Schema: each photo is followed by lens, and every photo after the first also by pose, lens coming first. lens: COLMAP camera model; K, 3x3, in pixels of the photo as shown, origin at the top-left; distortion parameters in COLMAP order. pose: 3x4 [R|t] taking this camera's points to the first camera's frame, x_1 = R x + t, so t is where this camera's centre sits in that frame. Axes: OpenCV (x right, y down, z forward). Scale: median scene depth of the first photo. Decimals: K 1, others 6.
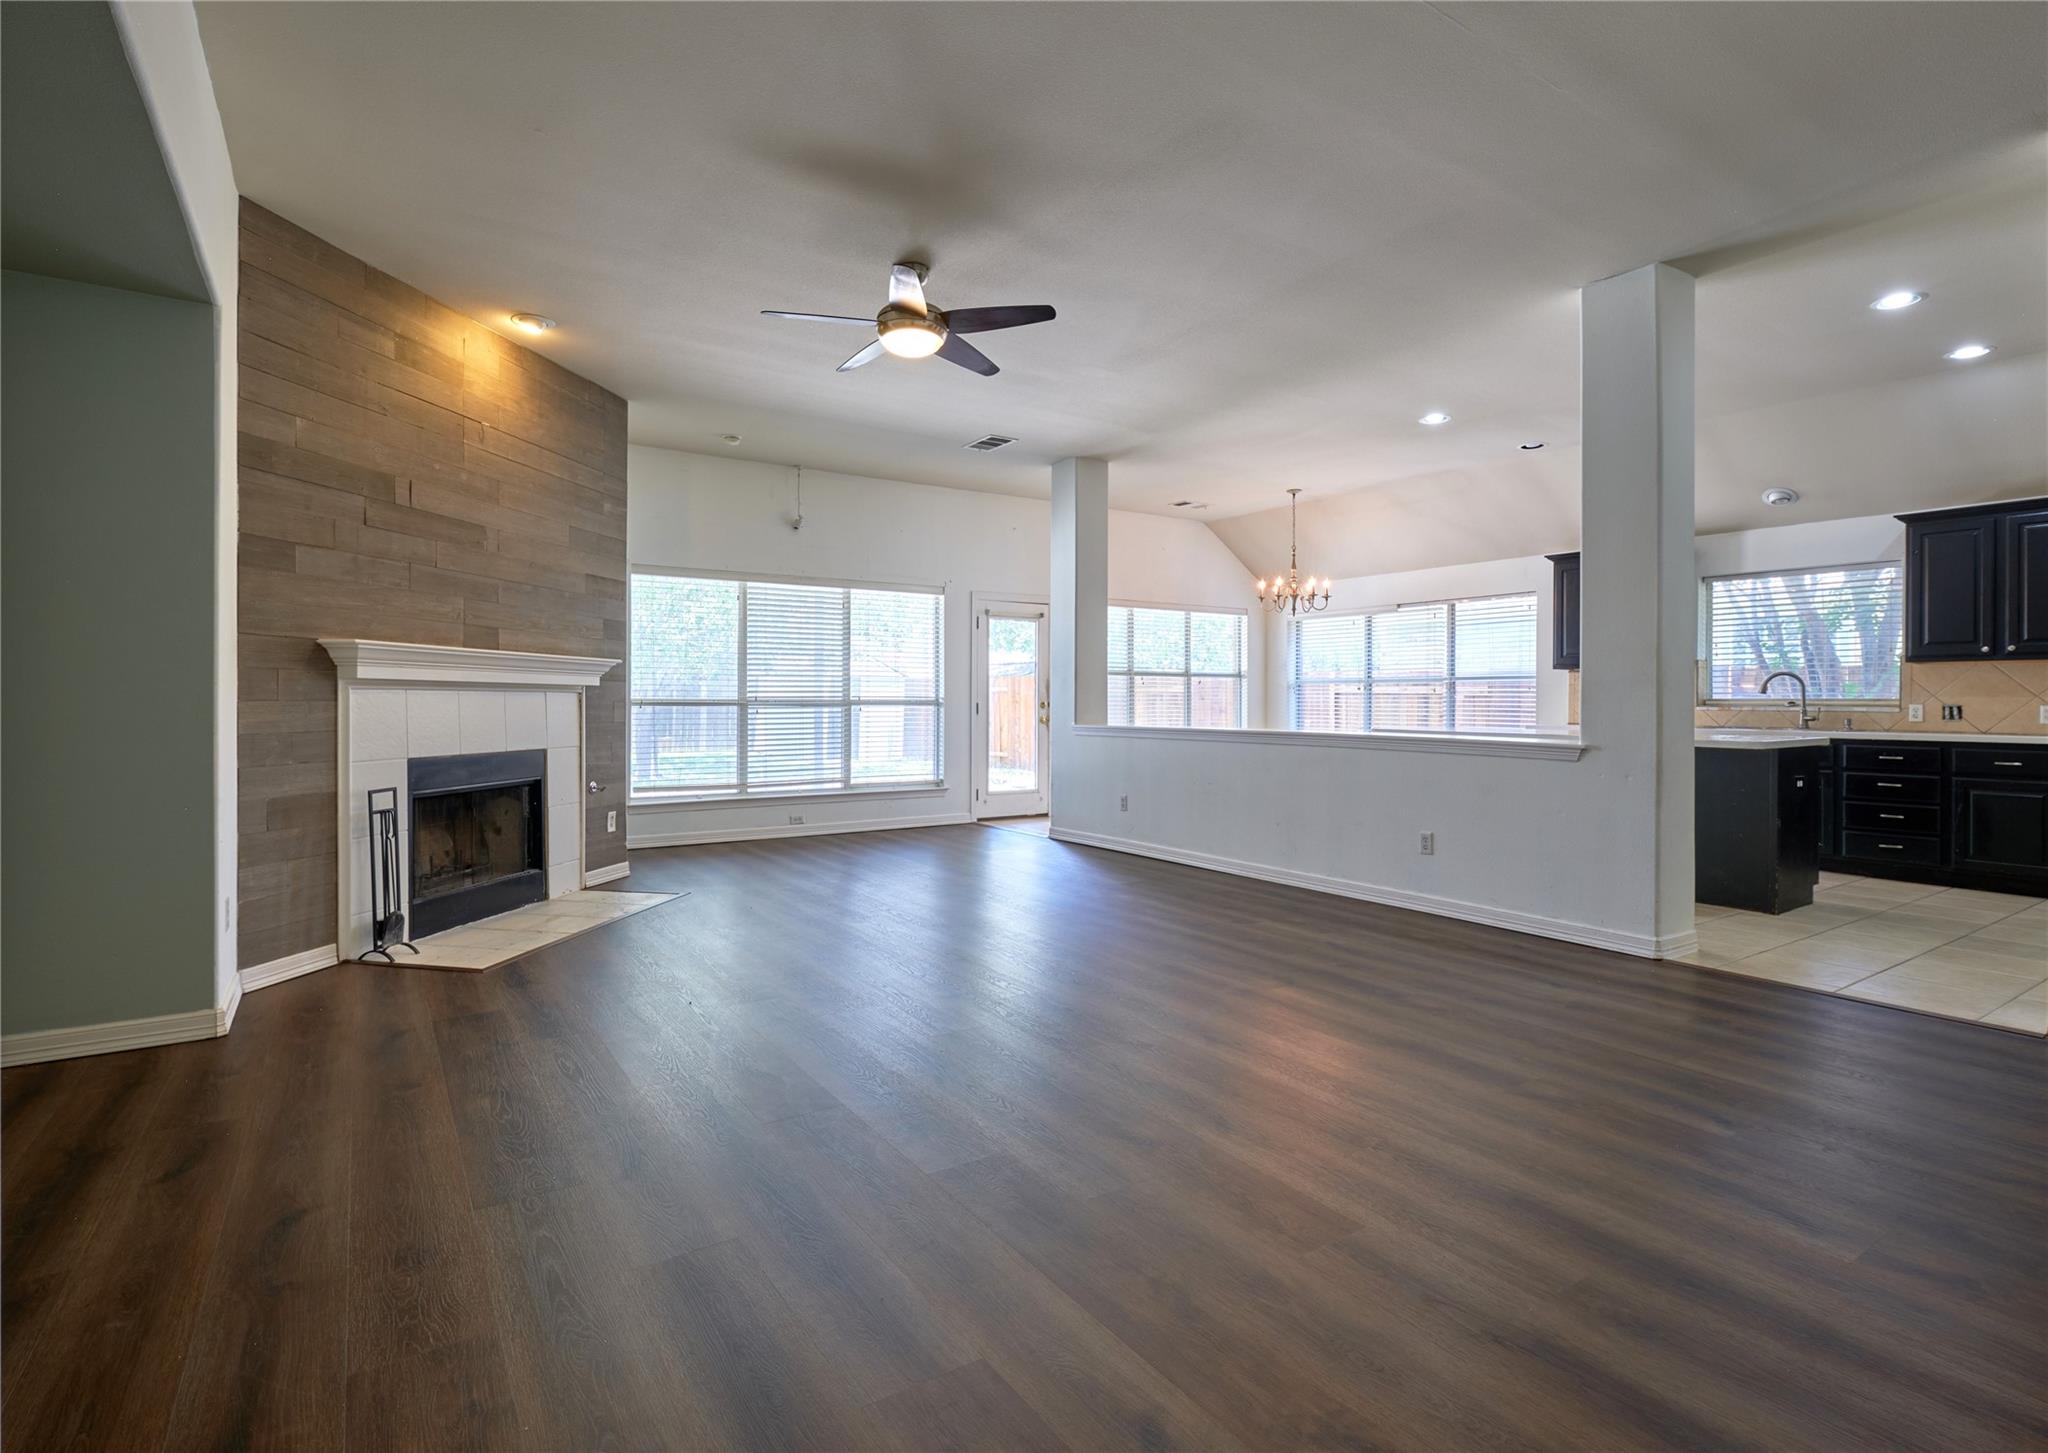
lens RADIAL K [[955.0, 0, 1020.2], [0, 955.0, 704.1], [0, 0, 1]] dist [-0.004611, -0.000503]
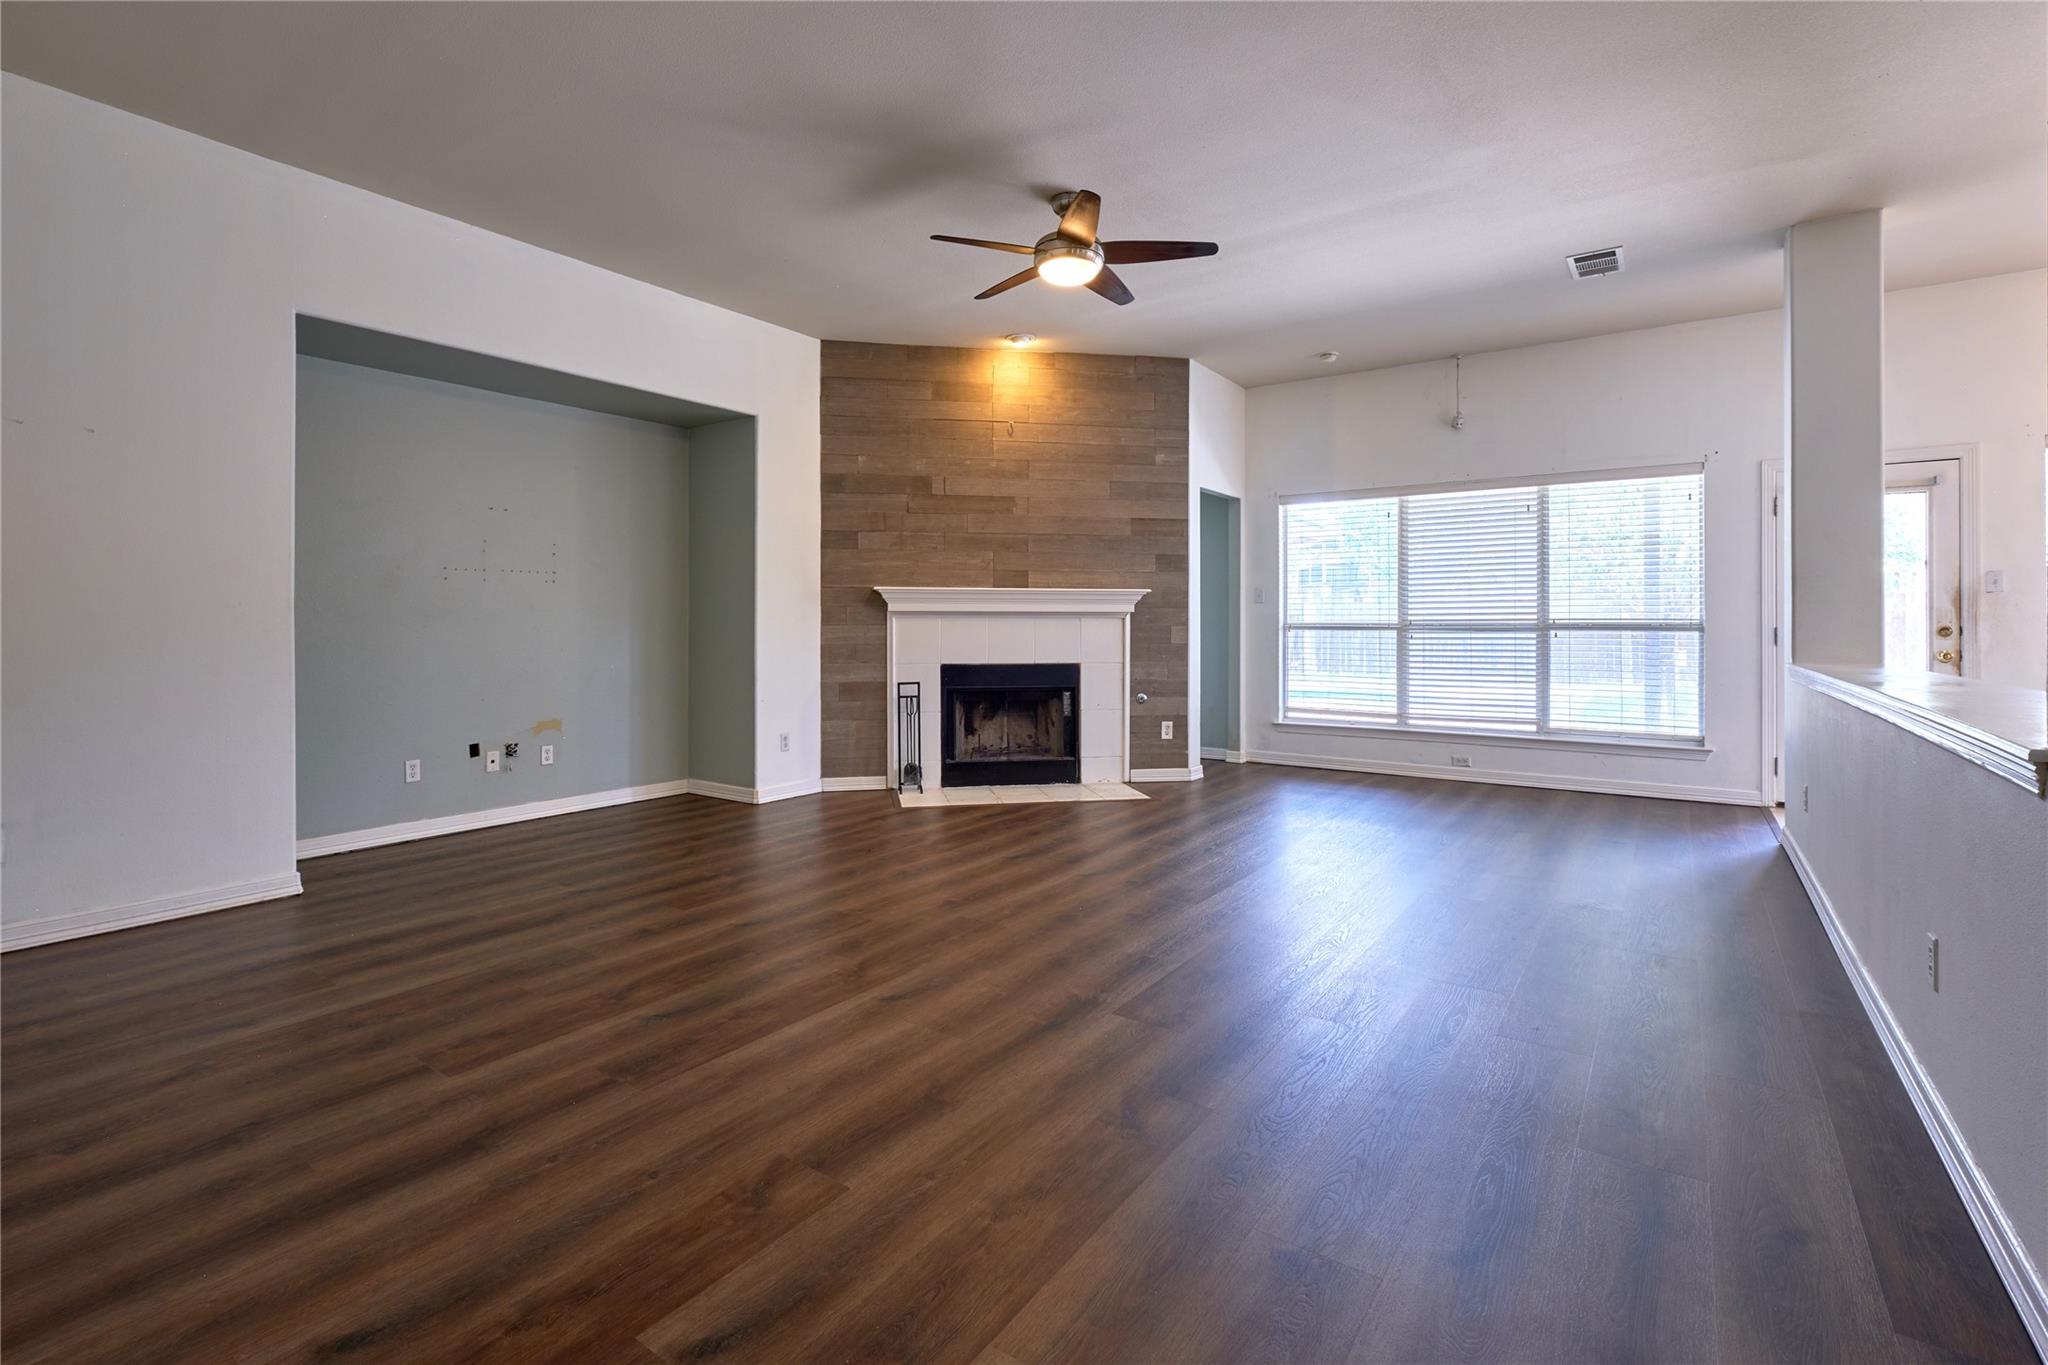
lens RADIAL K [[941.7, 0, 1005.3], [0, 941.7, 626.7], [0, 0, 1]] dist [-0.003301, -0.000942]
pose [[0.366130, -0.000475, -0.930564, 0.541223], [-0.001850, 0.999998, -0.001238, 0.000230], [0.930562, 0.002175, 0.366128, 0.391995]]
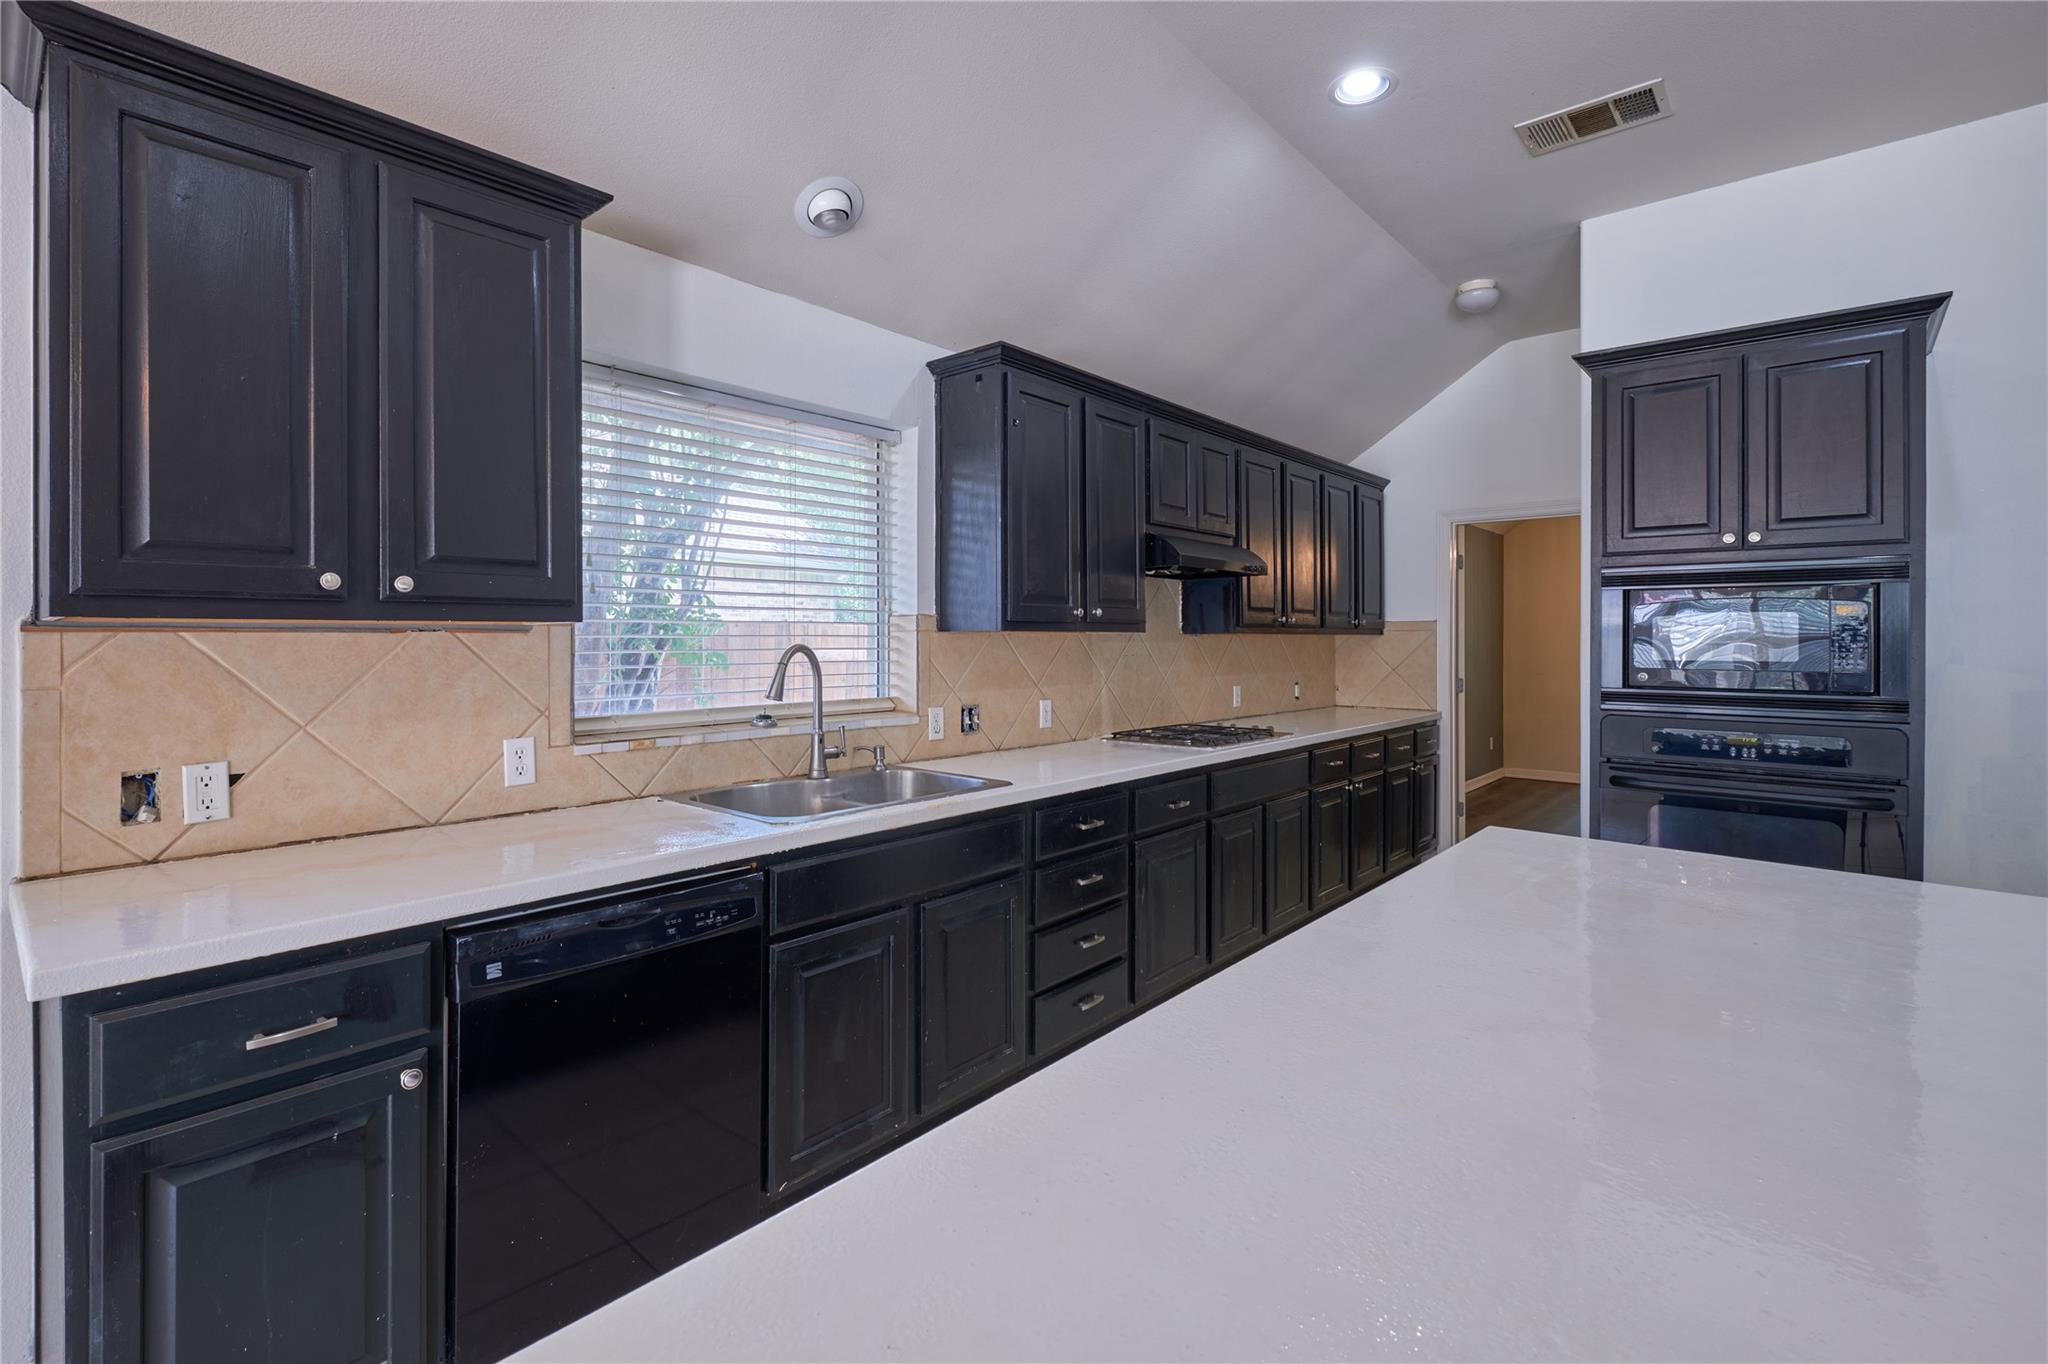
lens RADIAL K [[941.7, 0, 1005.3], [0, 941.7, 626.2], [0, 0, 1]] dist [-0.003301, -0.000942]
pose [[-0.263158, 0.008360, 0.964717, 0.439831], [0.003486, 0.999964, -0.007715, -0.043073], [-0.964747, 0.001333, -0.263177, 1.153542]]
